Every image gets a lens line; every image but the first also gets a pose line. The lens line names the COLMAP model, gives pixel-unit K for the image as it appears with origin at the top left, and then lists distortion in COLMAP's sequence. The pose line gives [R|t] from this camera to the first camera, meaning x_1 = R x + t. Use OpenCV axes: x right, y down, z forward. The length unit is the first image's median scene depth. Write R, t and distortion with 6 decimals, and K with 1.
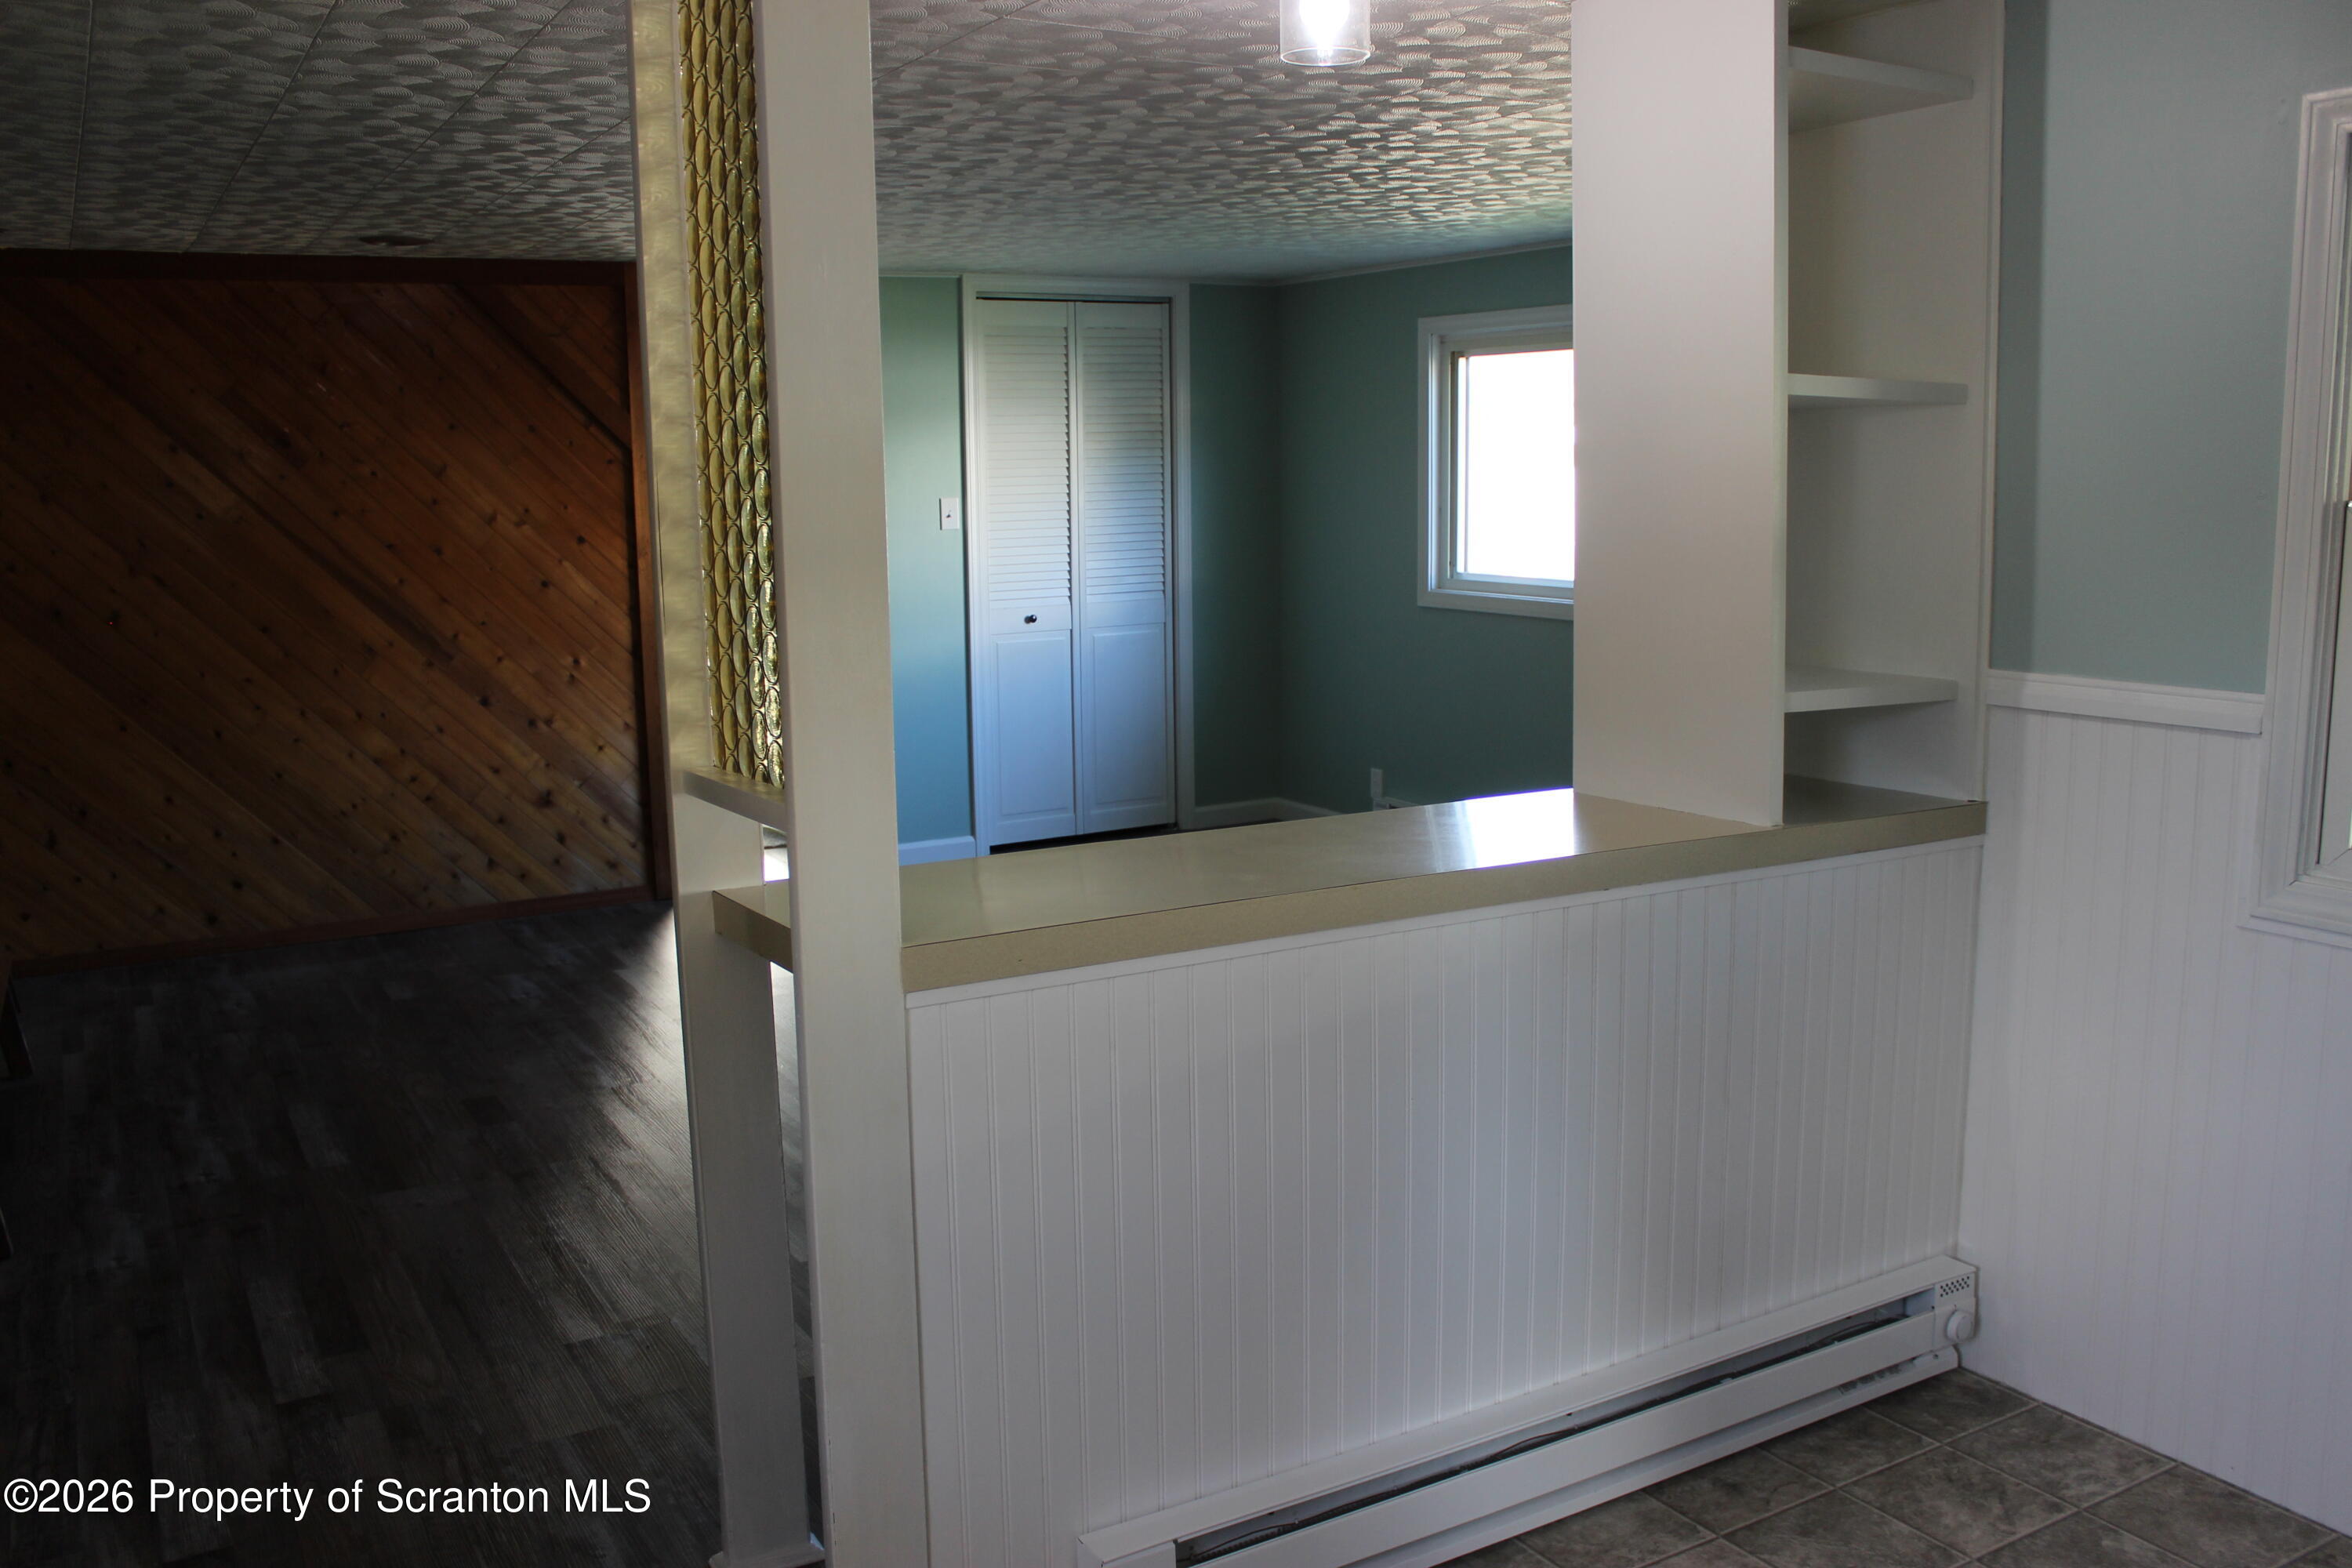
lens RADIAL K [[2007.4, 0, 1226.0], [0, 2007.4, 776.5], [0, 0, 1]] dist [-0.175886, 0.148808]
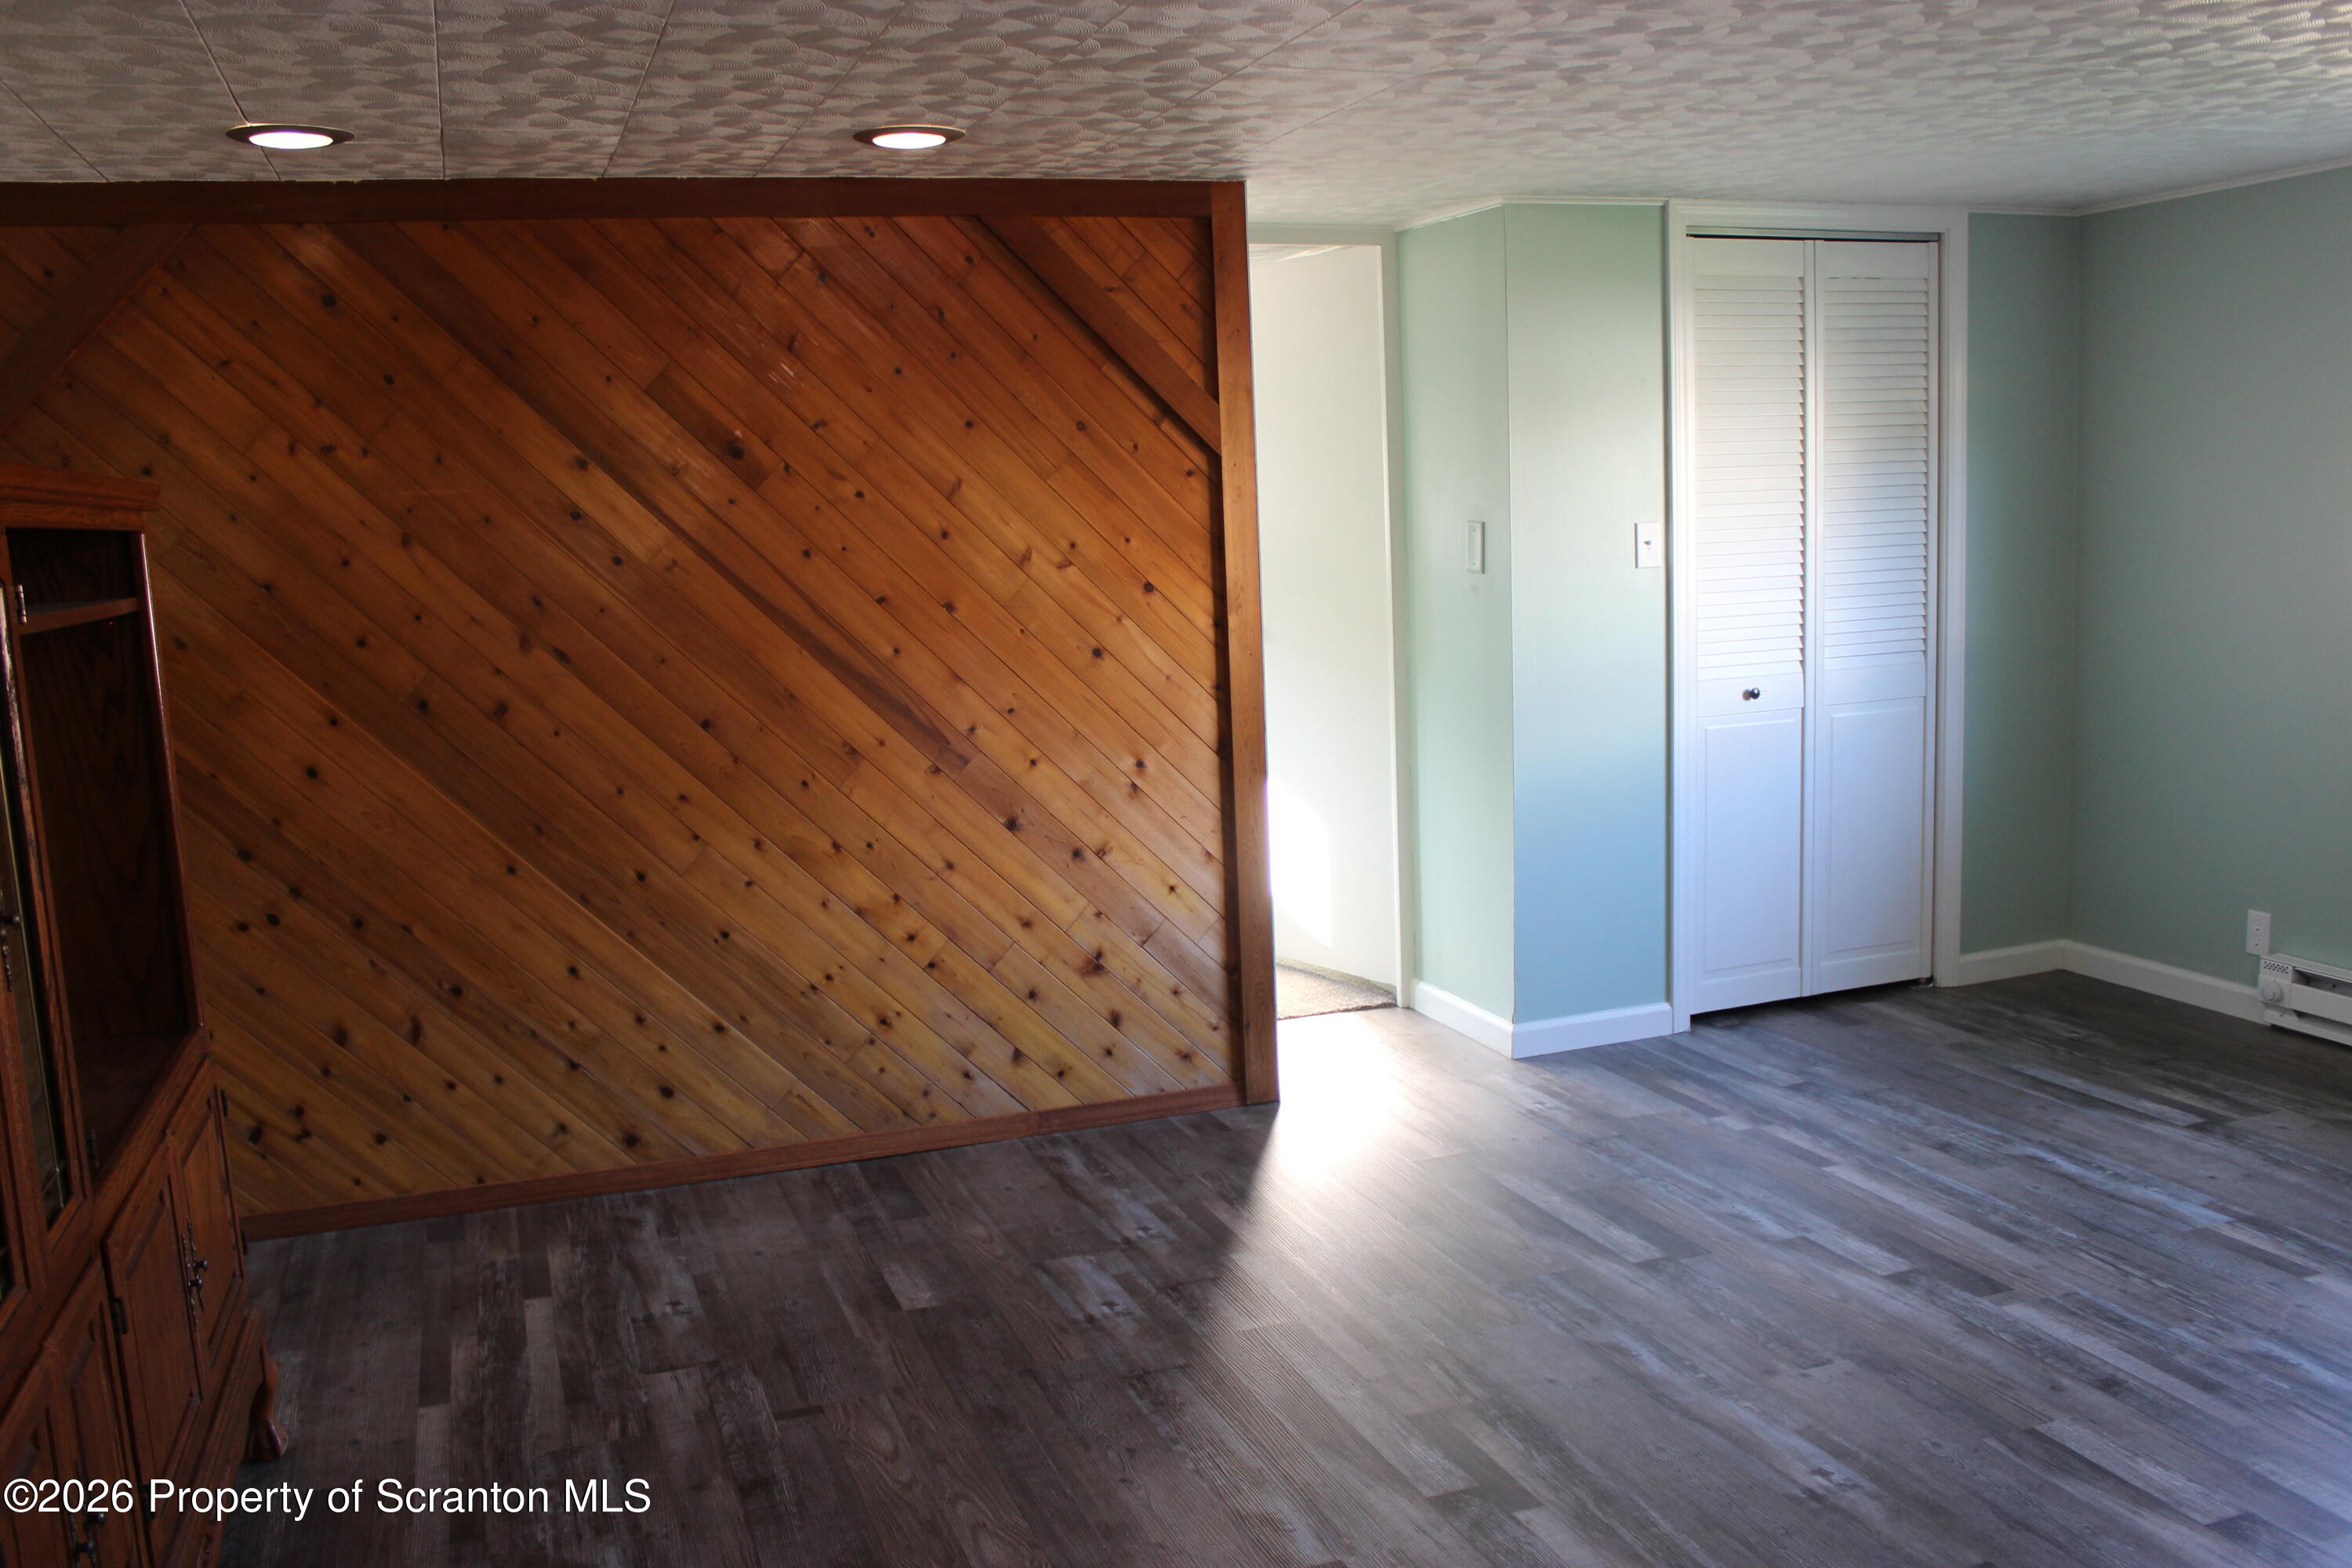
lens RADIAL K [[2033.6, 0, 1176.0], [0, 2033.6, 784.0], [0, 0, 1]] dist [-0.169489, 0.158063]
pose [[0.978048, 0.002771, -0.208363, -0.174154], [-0.005234, 0.999923, -0.011270, -0.044817], [0.208316, 0.012113, 0.977987, 0.317780]]
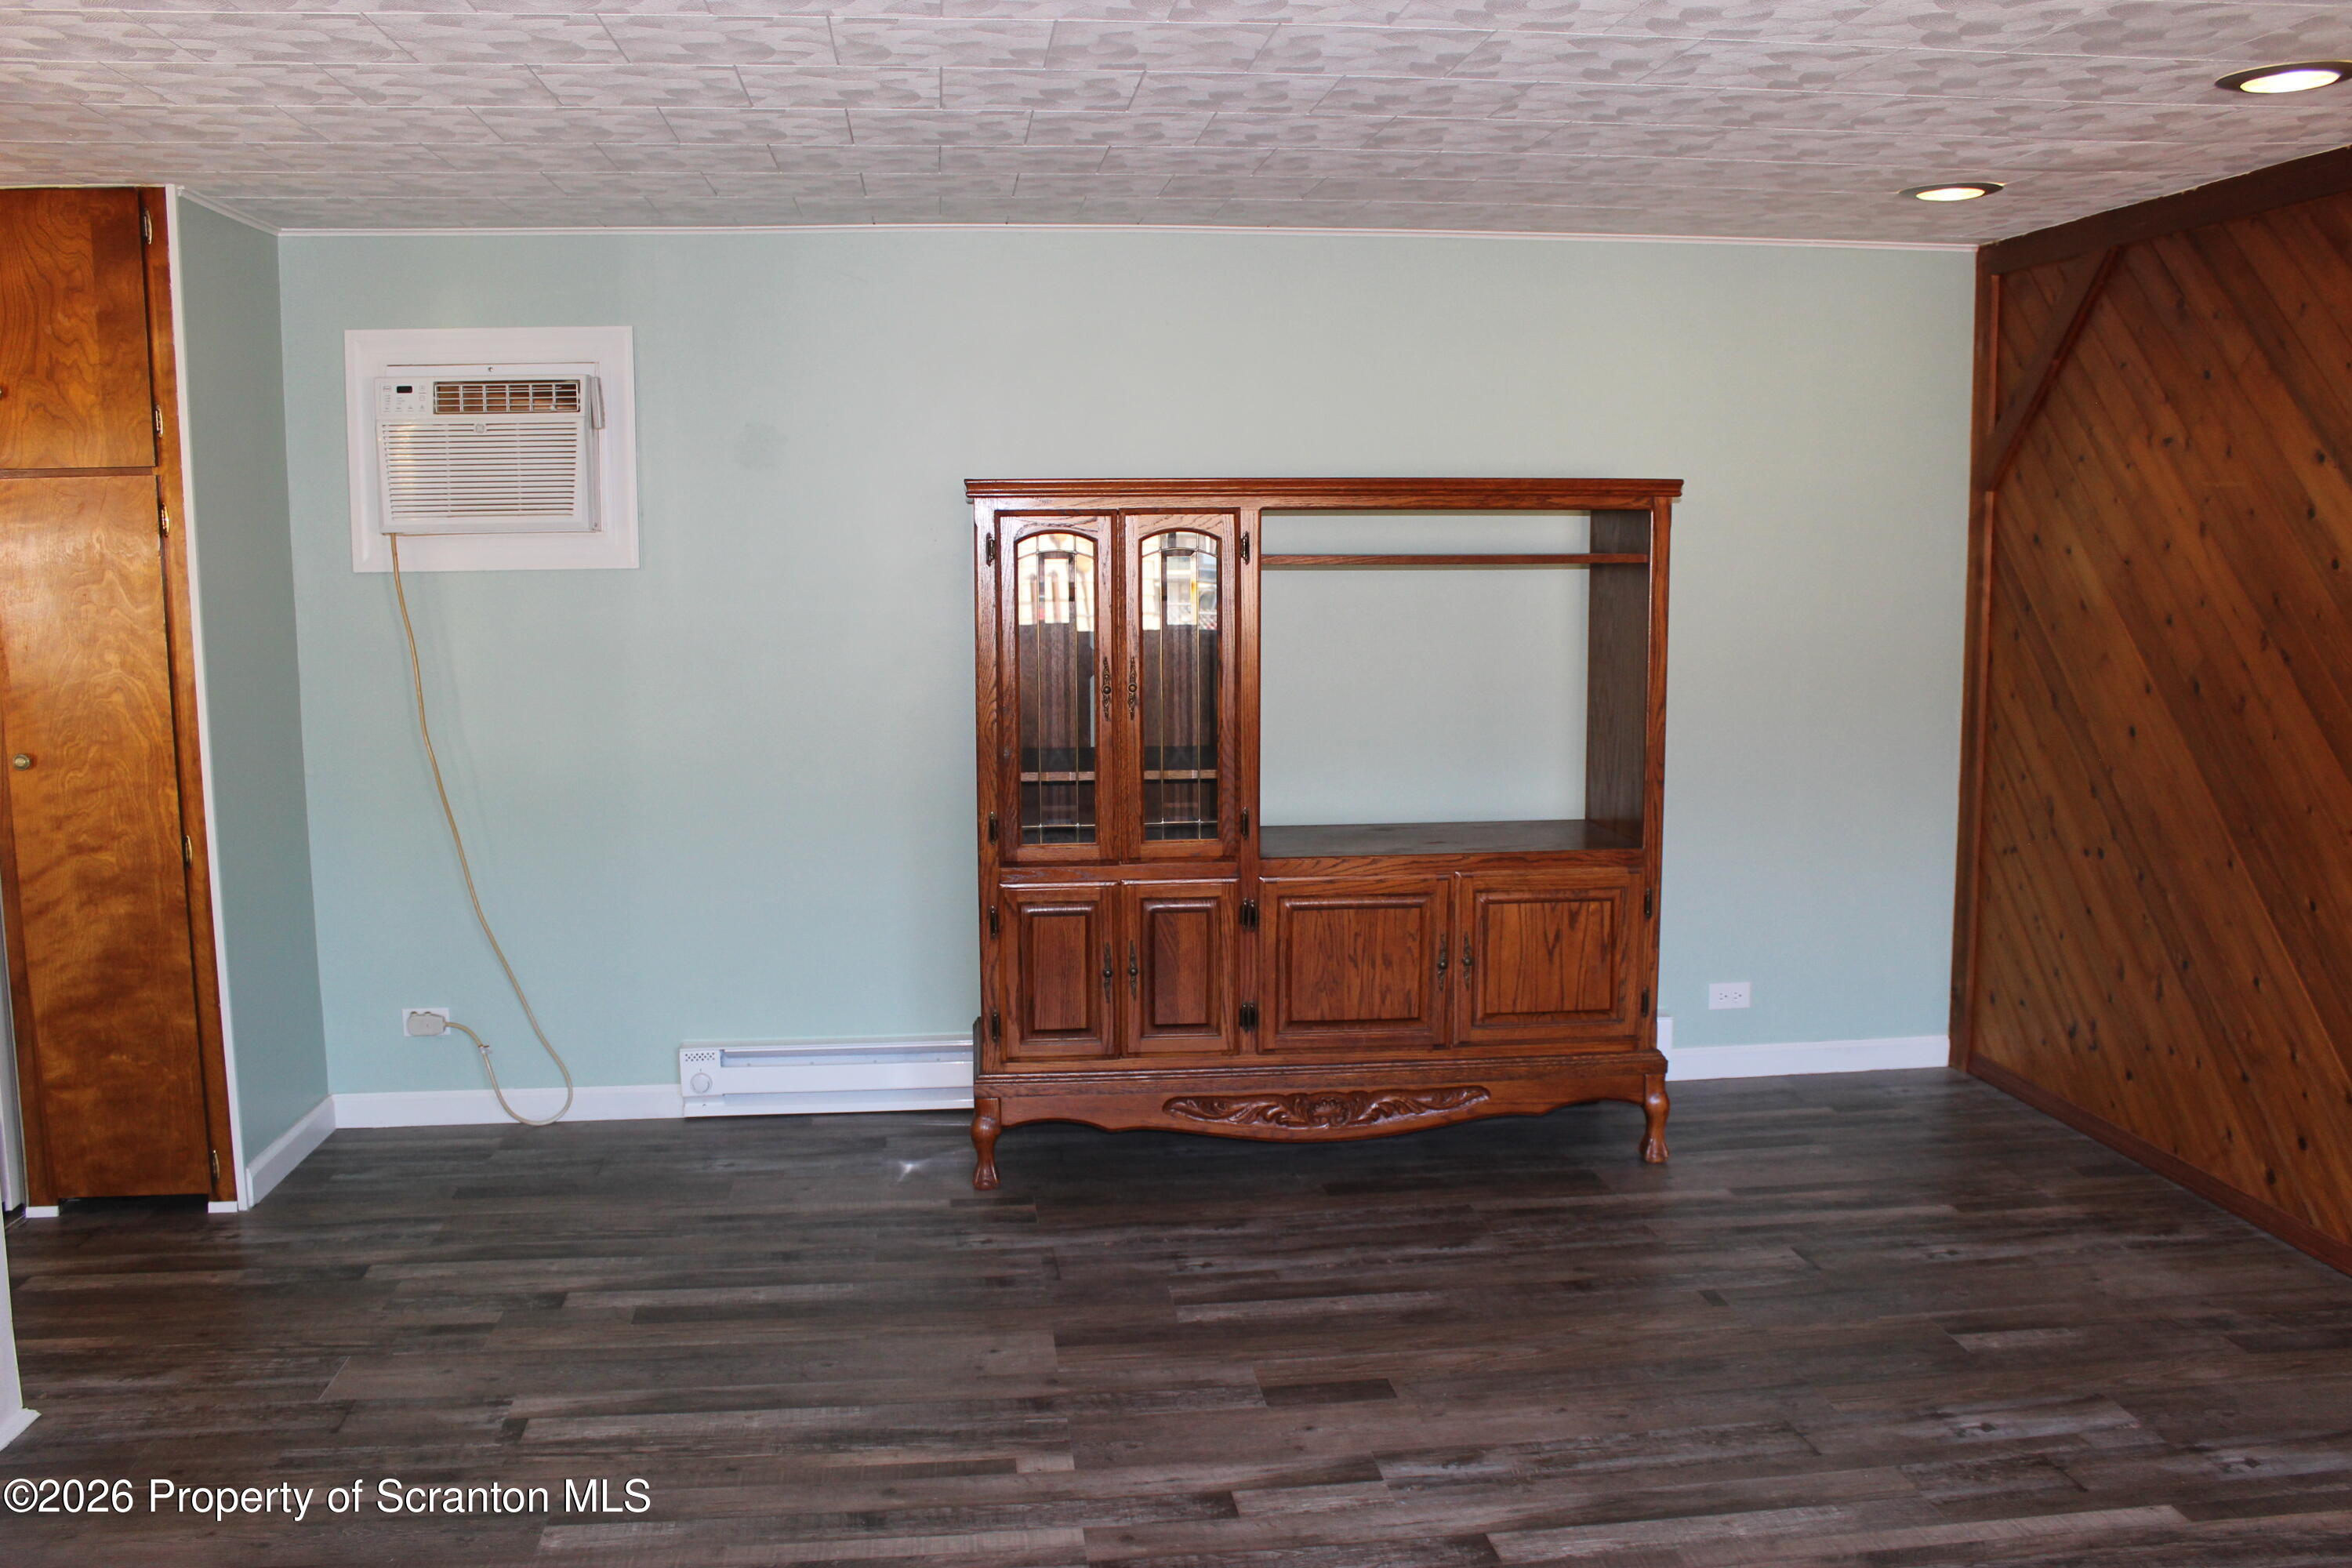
lens RADIAL K [[2033.6, 0, 1176.0], [0, 2033.6, 784.0], [0, 0, 1]] dist [-0.169489, 0.158063]
pose [[-0.425184, 0.131546, -0.895497, 0.196909], [-0.129263, 0.970415, 0.203926, -0.134915], [0.895829, 0.202460, -0.395601, 0.854800]]
